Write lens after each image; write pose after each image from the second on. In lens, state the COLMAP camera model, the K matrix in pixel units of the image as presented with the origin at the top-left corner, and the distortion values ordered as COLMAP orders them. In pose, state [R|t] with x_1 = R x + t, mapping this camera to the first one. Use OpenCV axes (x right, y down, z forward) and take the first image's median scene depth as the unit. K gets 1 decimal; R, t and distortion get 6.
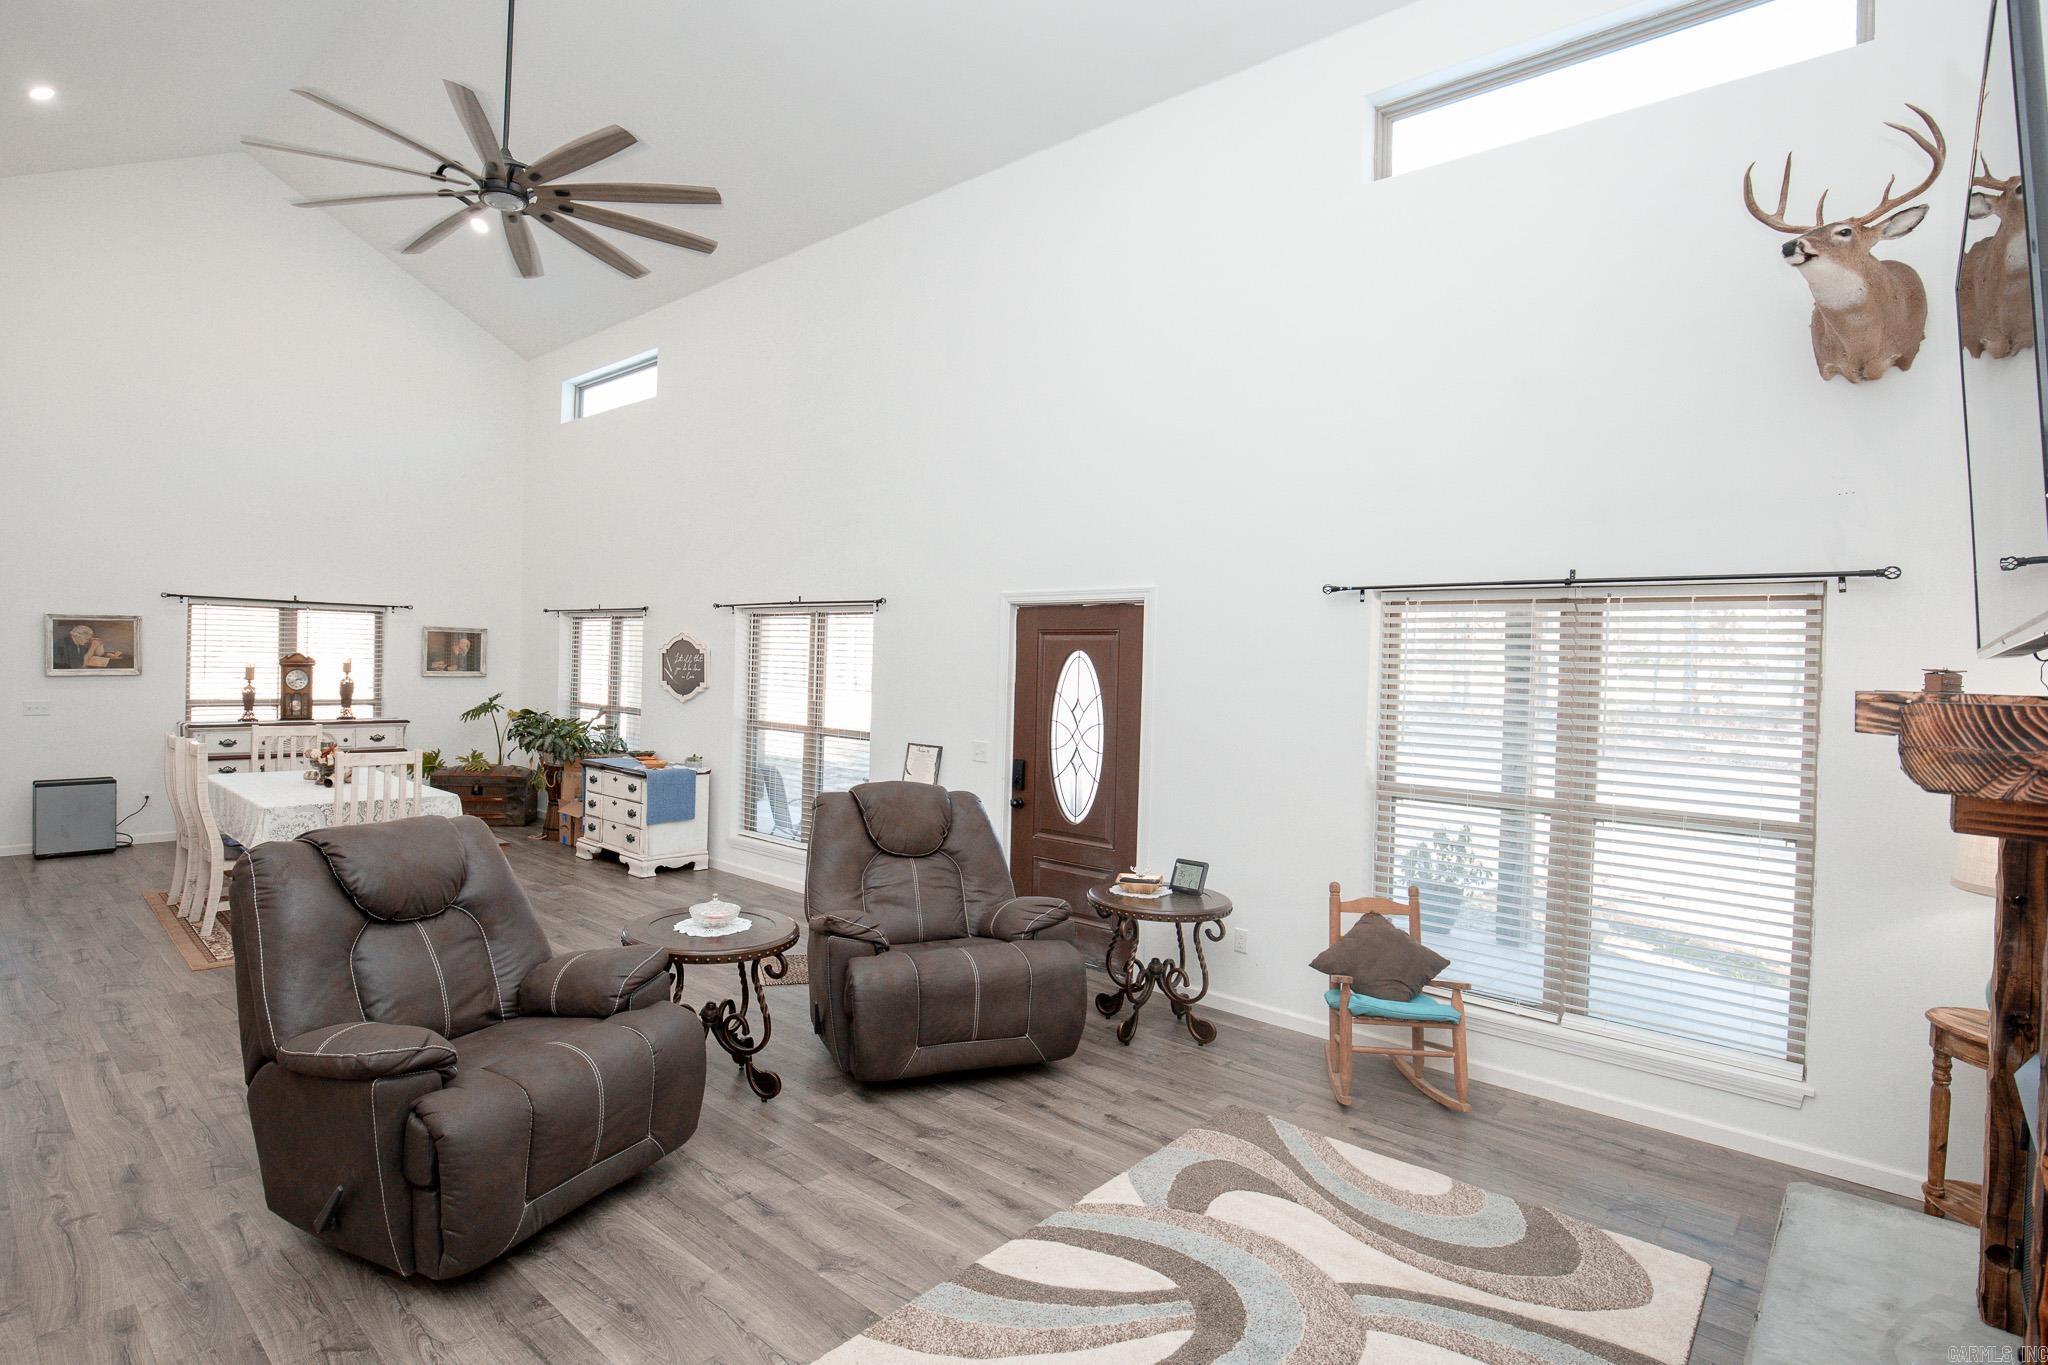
lens RADIAL K [[1031.1, 0, 963.6], [0, 1031.1, 666.0], [0, 0, 1]] dist [-0.033204, 0.000676]
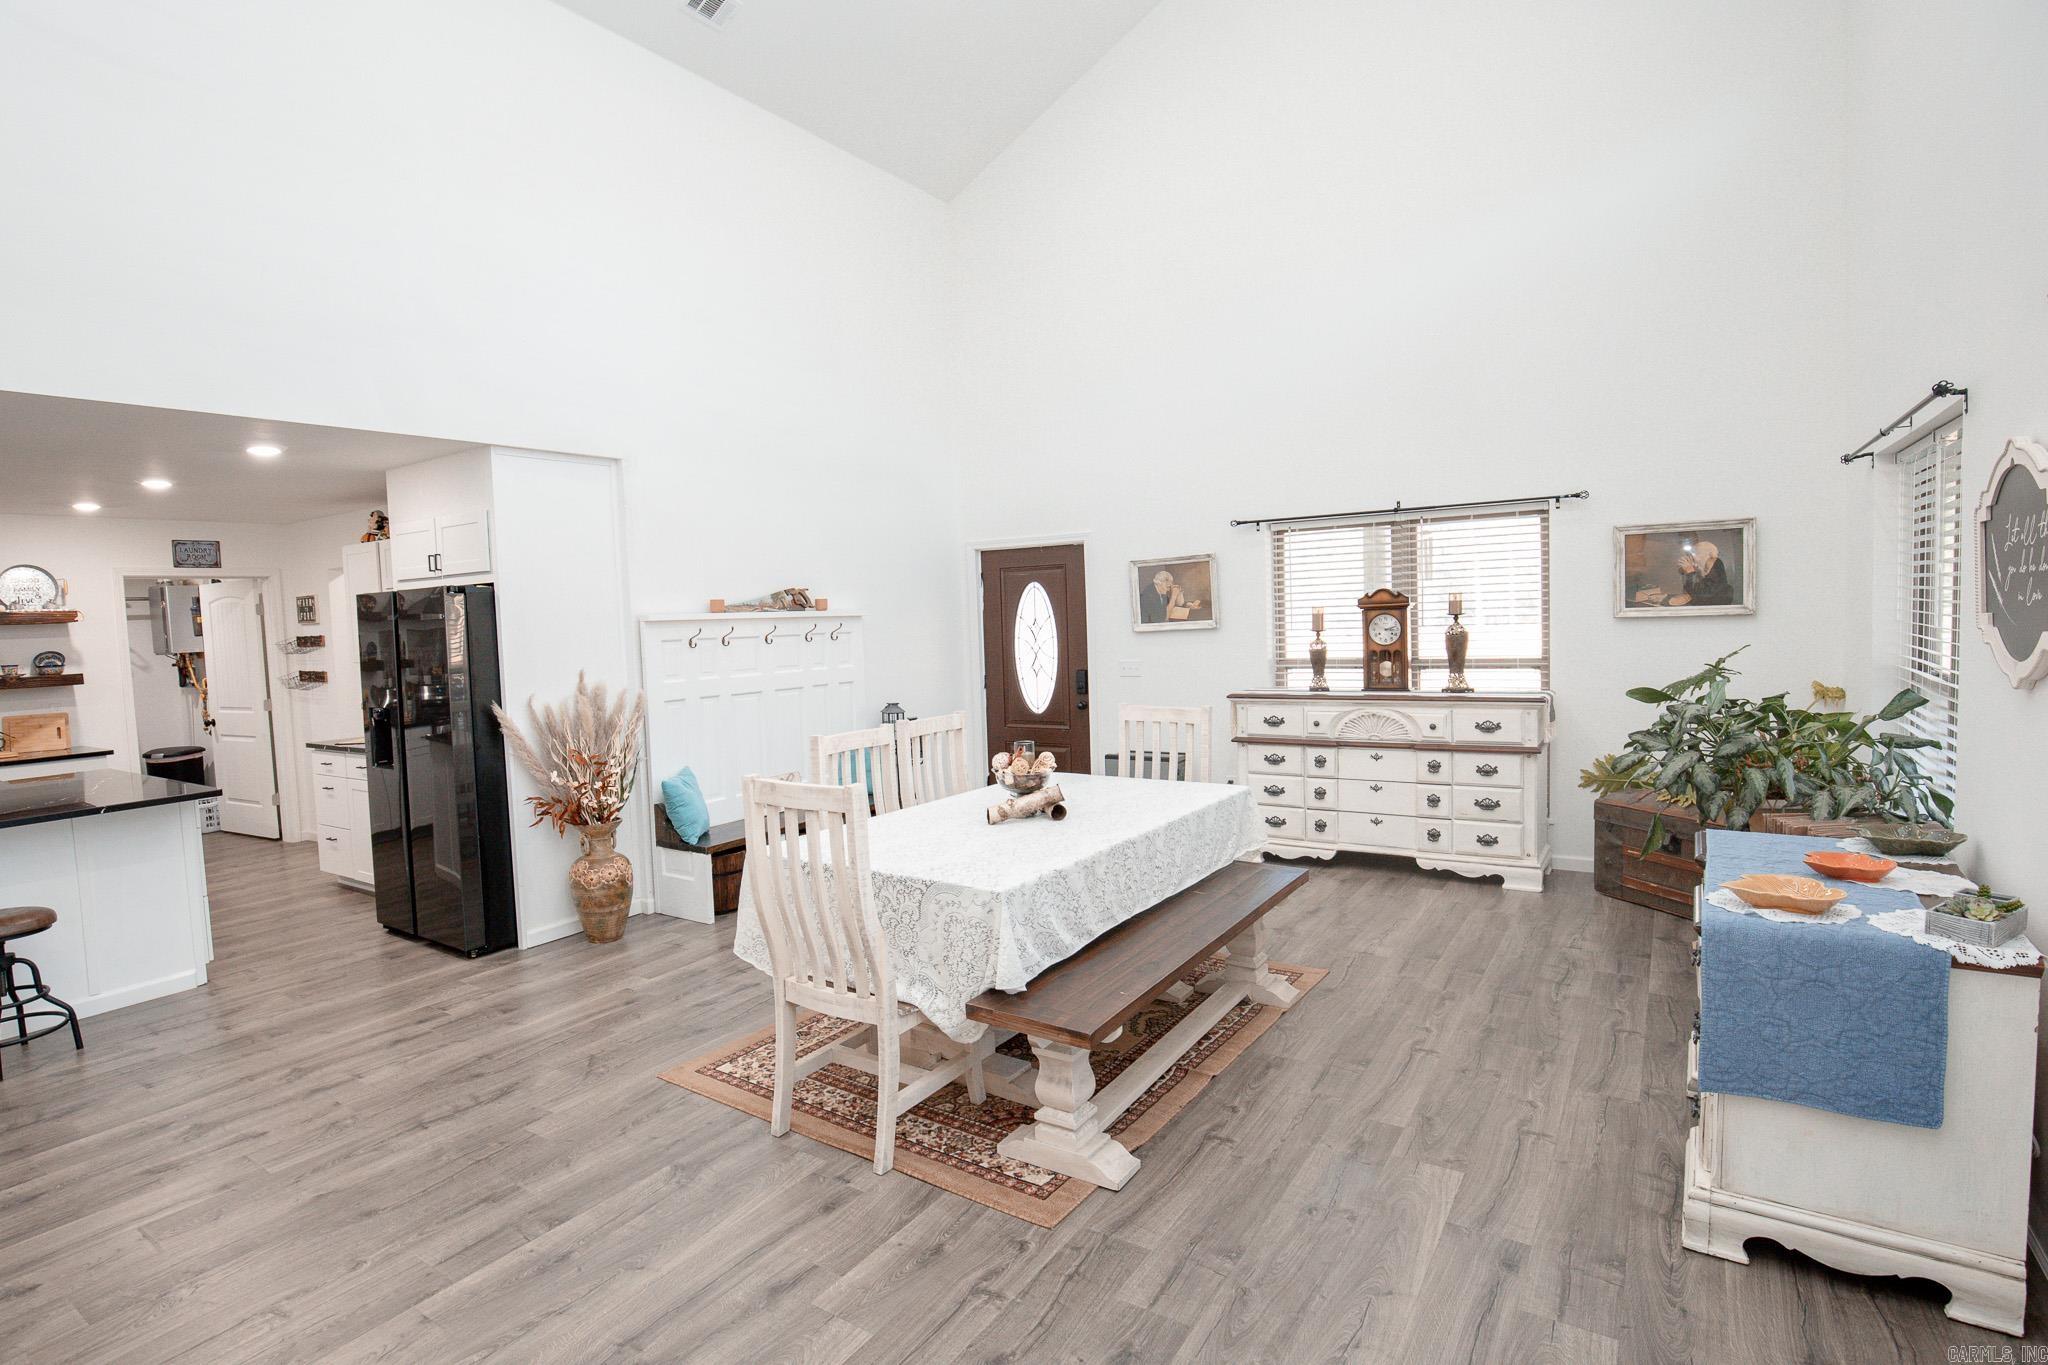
lens RADIAL K [[1032.1, 0, 955.2], [0, 1032.1, 671.4], [0, 0, 1]] dist [-0.029447, 0.000270]
pose [[0.135146, 0.023784, -0.990540, -0.042736], [0.037591, 0.998869, 0.029112, 0.012413], [0.990112, -0.041170, 0.134099, 0.736719]]
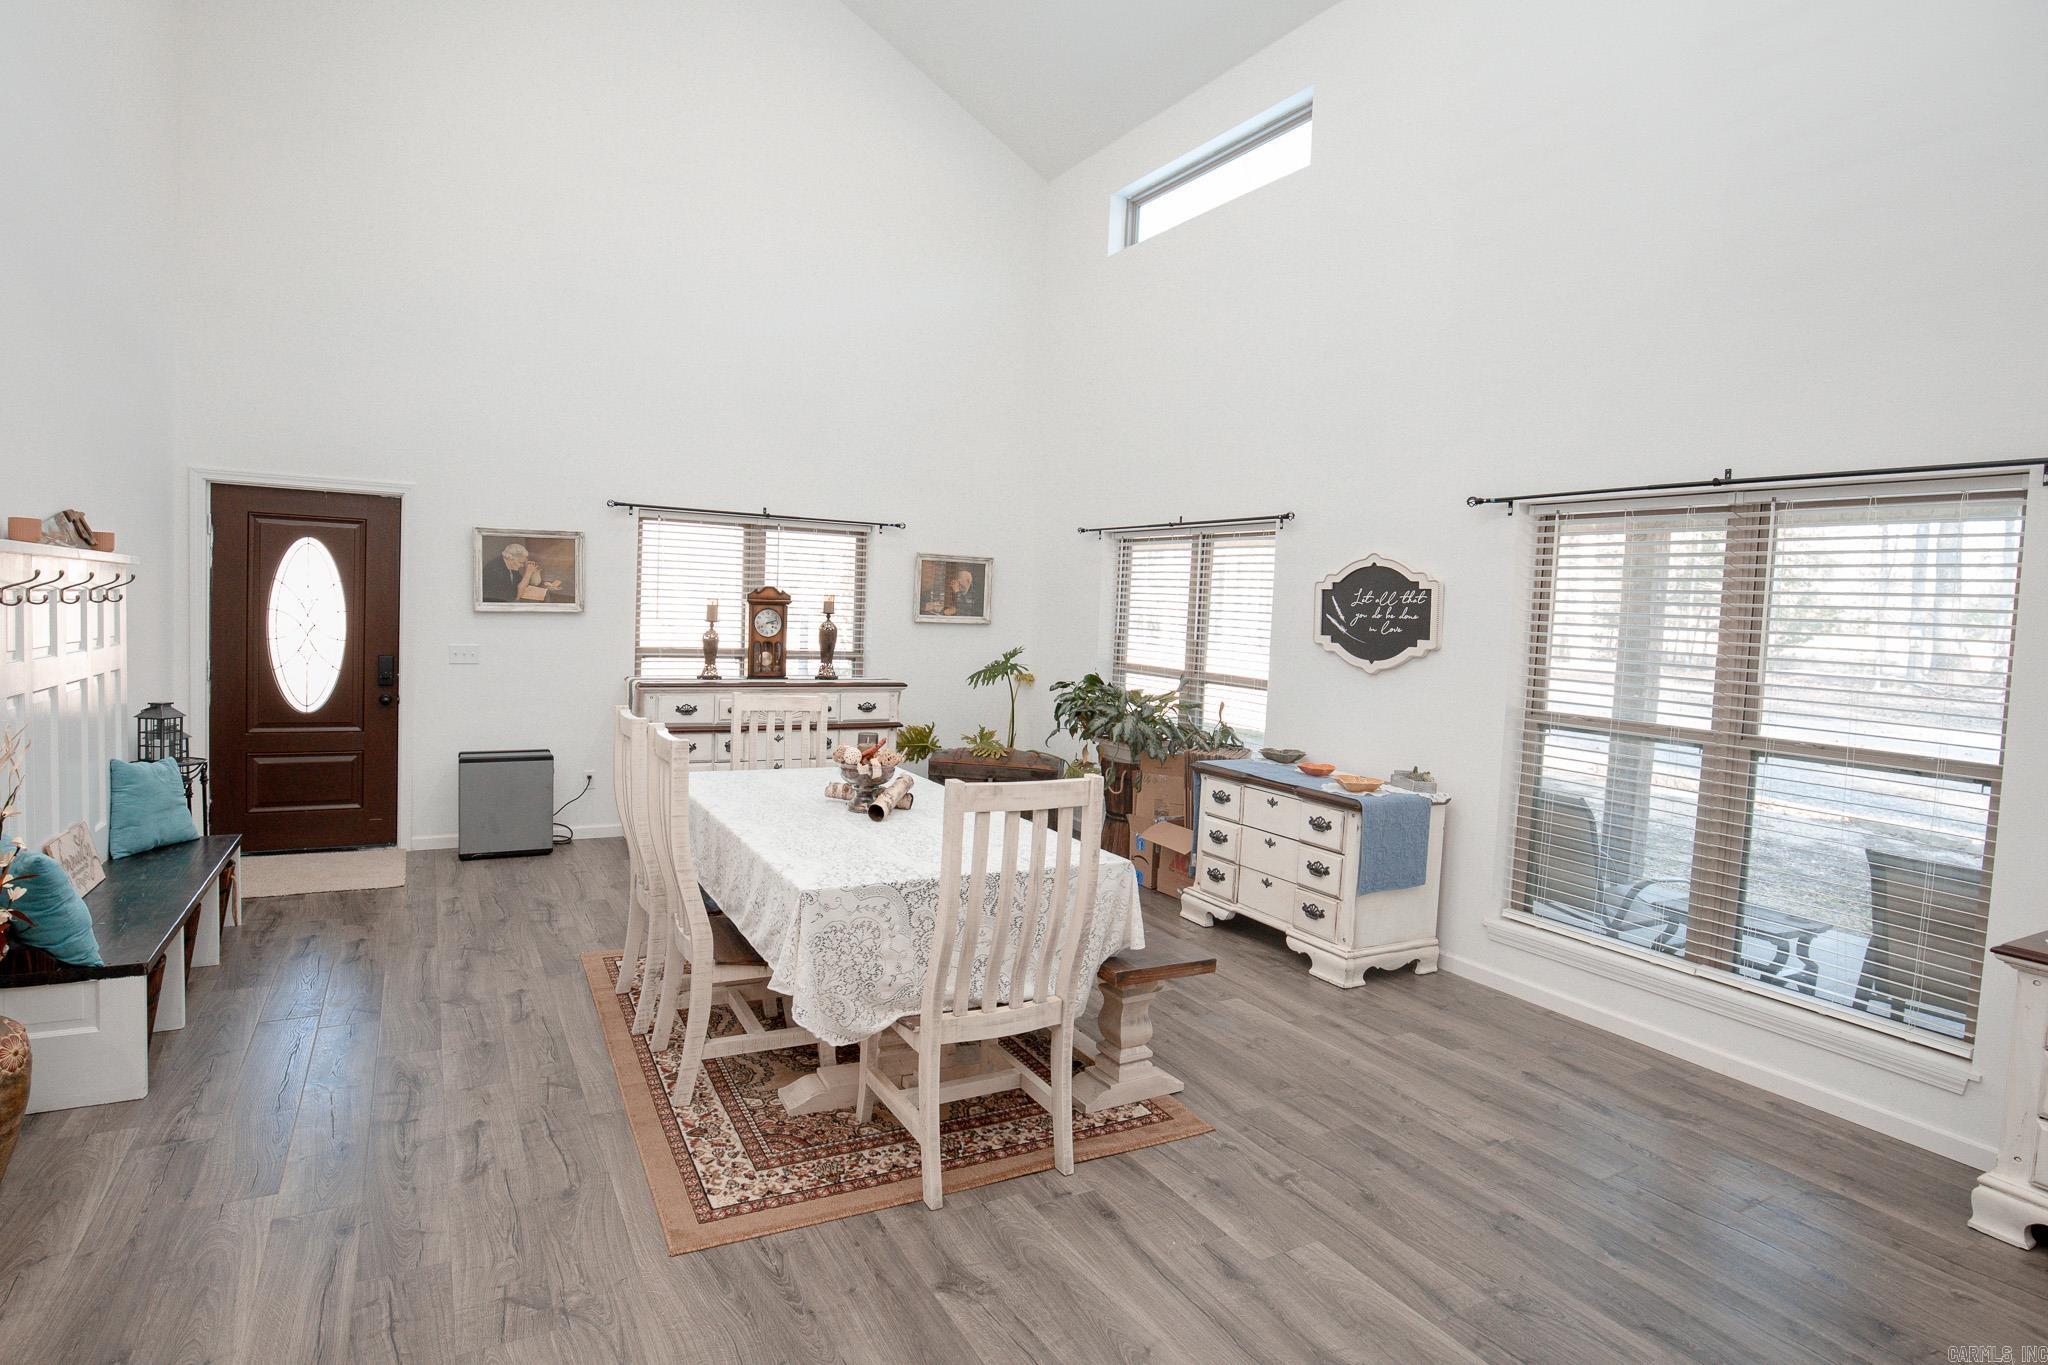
lens RADIAL K [[1031.1, 0, 963.6], [0, 1031.1, 666.0], [0, 0, 1]] dist [-0.033204, 0.000676]
pose [[0.944535, 0.031217, -0.326924, -0.329910], [-0.017467, 0.998838, 0.044910, 0.010032], [0.327946, -0.036709, 0.943983, 0.410314]]
